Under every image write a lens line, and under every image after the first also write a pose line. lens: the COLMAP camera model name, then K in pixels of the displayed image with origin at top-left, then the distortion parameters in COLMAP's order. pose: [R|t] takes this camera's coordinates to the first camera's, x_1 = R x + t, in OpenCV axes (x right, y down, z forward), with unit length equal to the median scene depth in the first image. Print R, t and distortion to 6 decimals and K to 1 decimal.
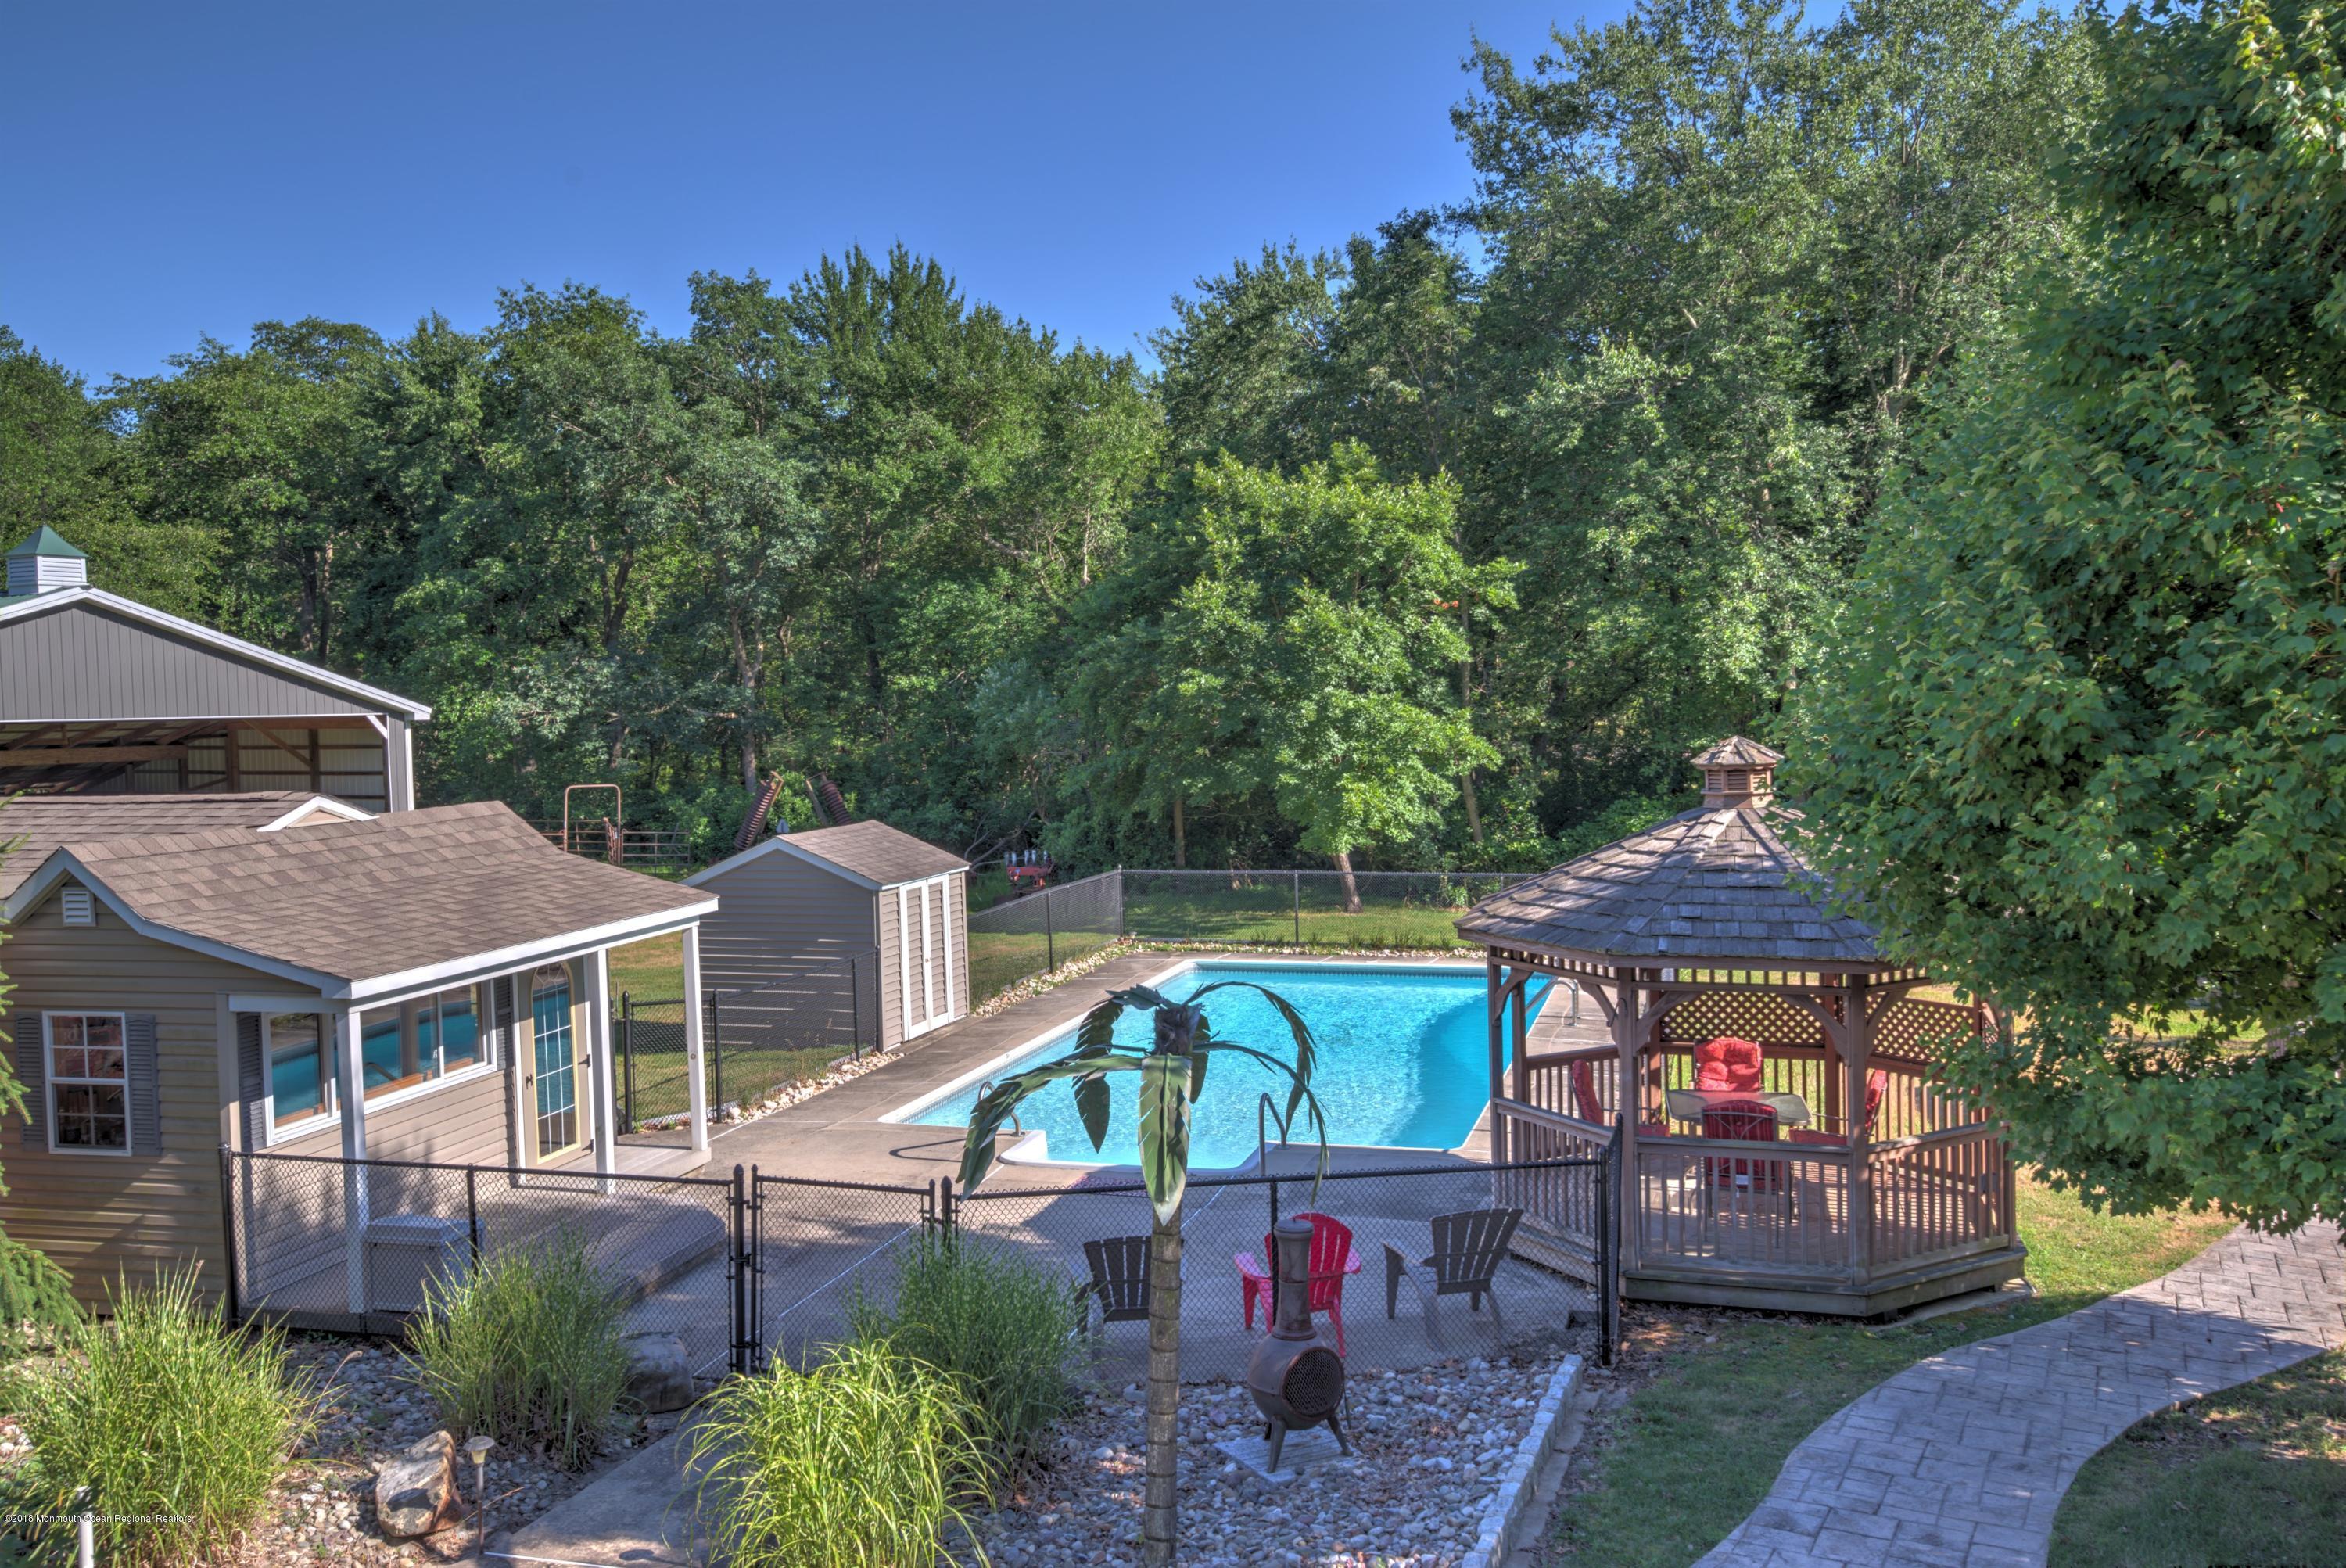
lens RADIAL K [[1875.7, 0, 1142.5], [0, 1875.7, 783.3], [0, 0, 1]] dist [0.056077, 0.001917]
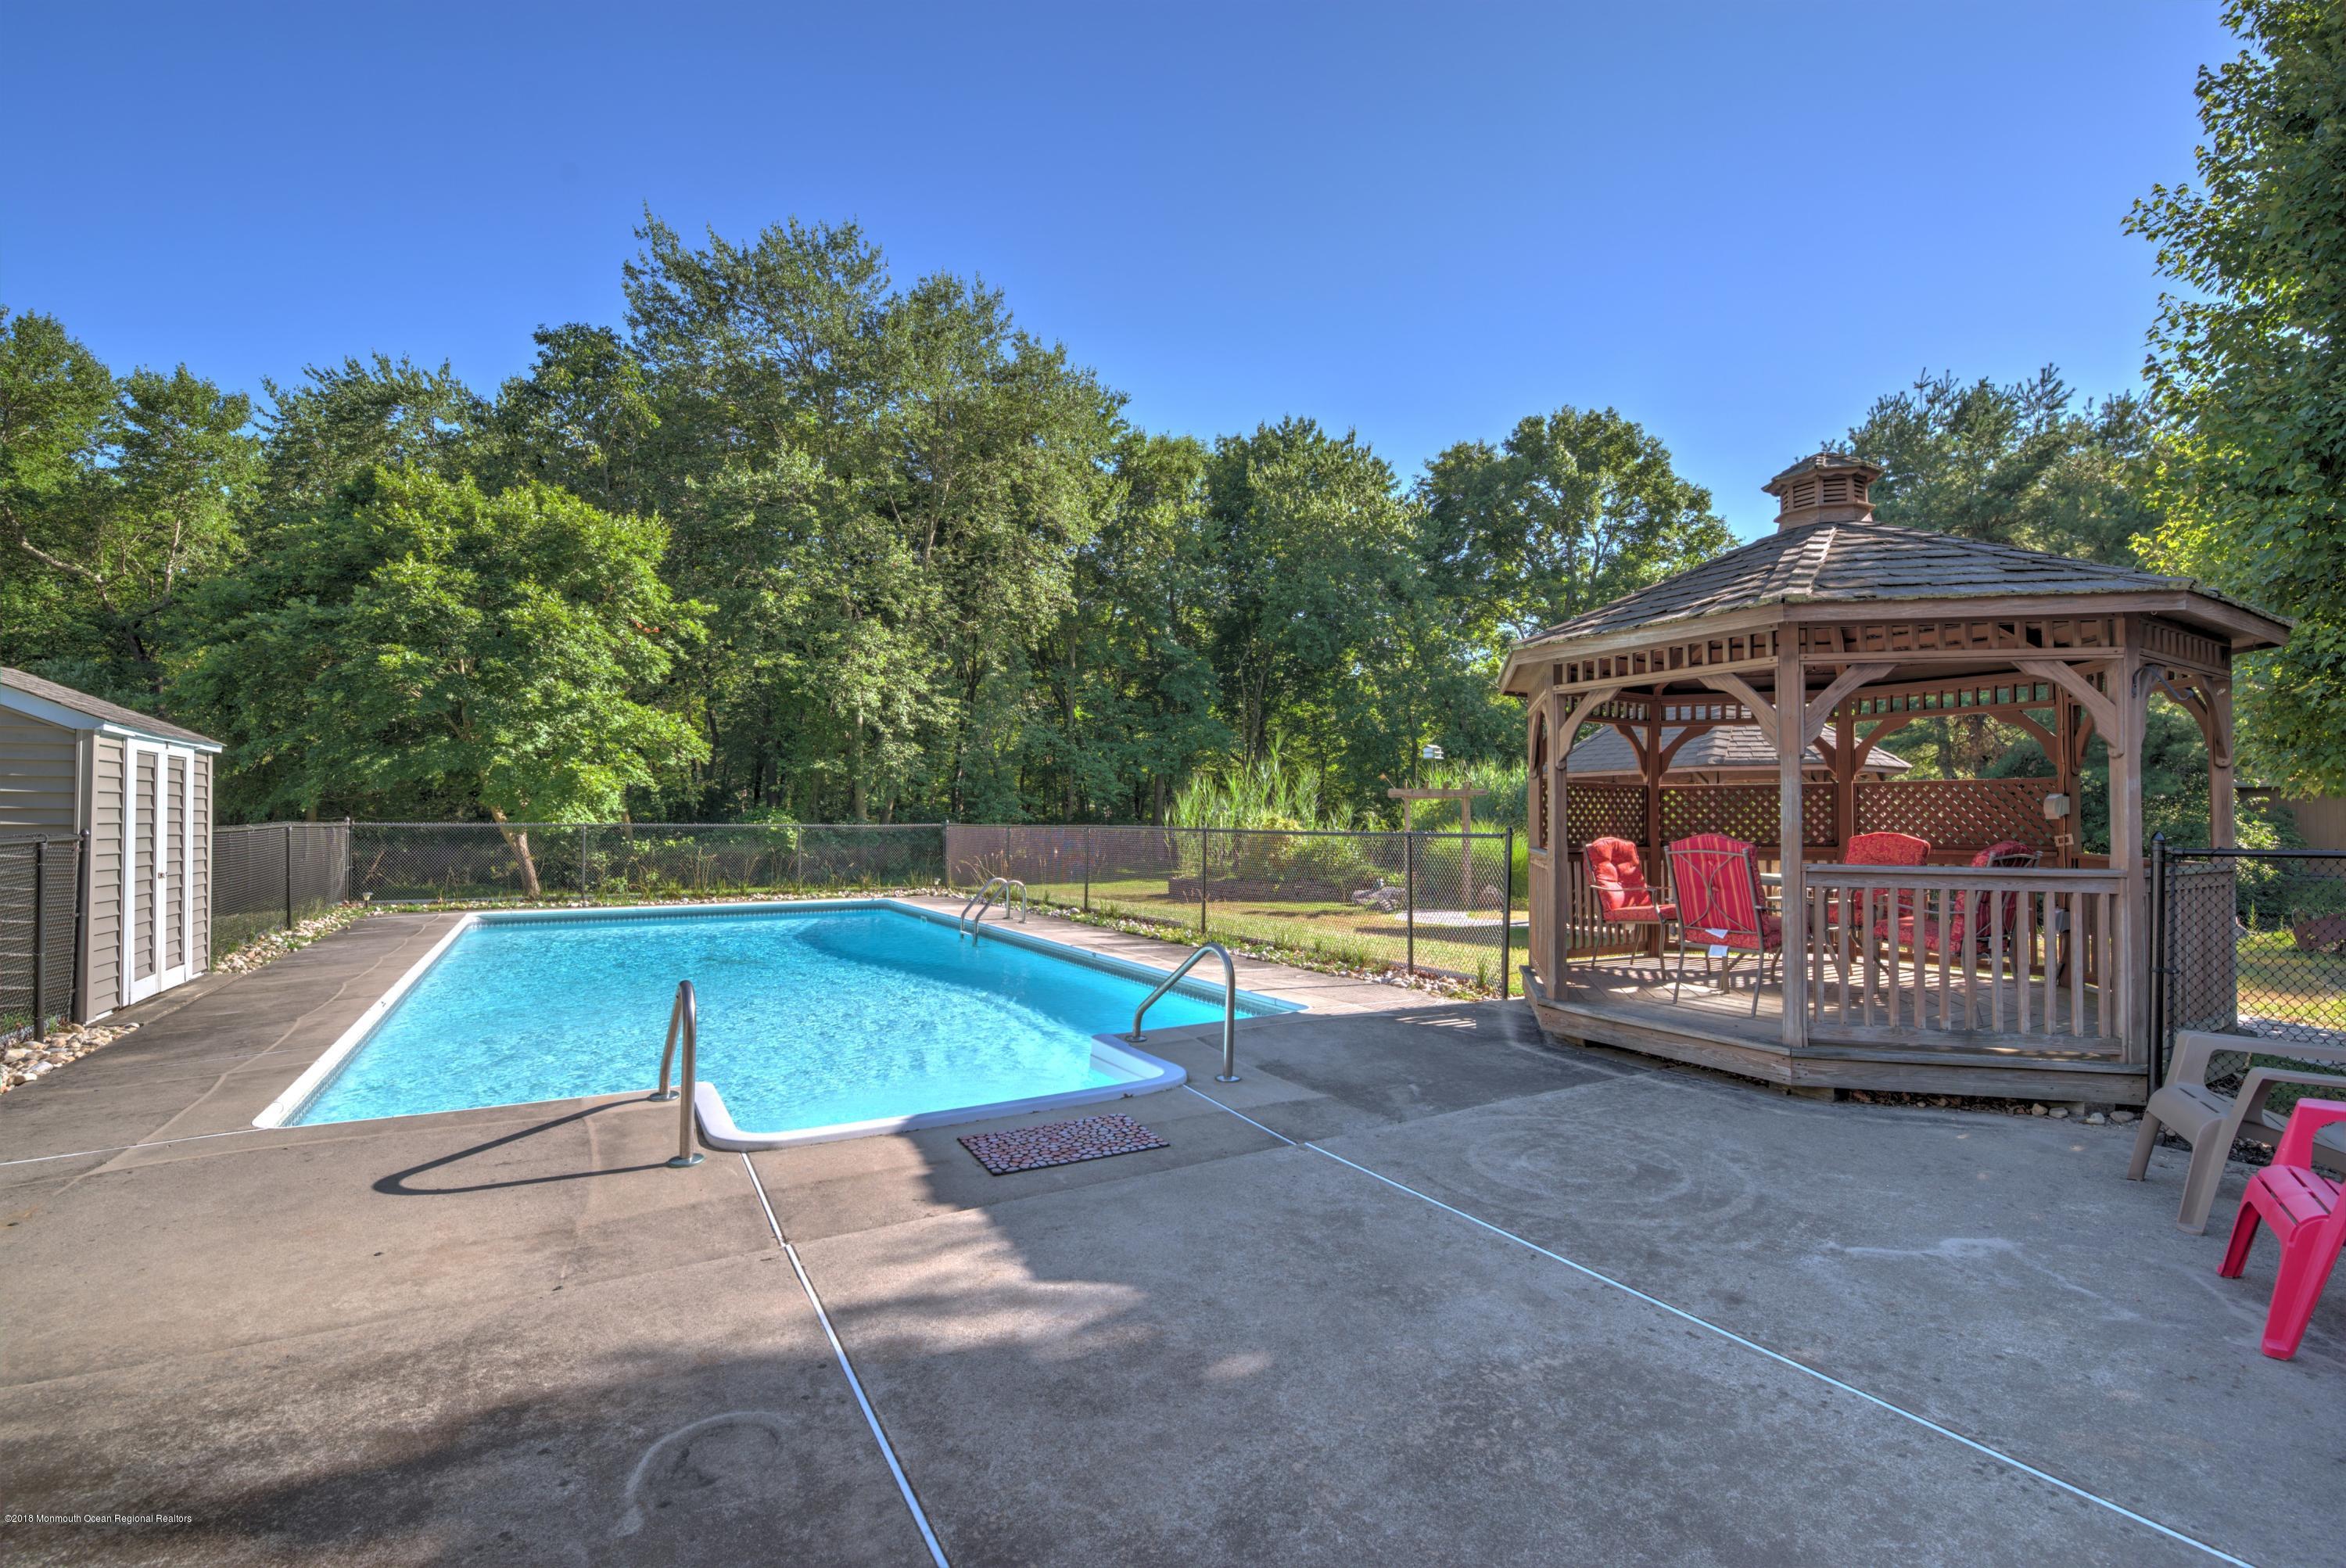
lens RADIAL K [[1036.7, 0, 1188.0], [0, 1036.7, 783.5], [0, 0, 1]] dist [0.000185, -0.011537]
pose [[0.674466, 0.049515, 0.736644, -0.086758], [0.015465, 0.996582, -0.081147, 0.061414], [-0.738144, 0.066123, 0.671395, 0.337364]]
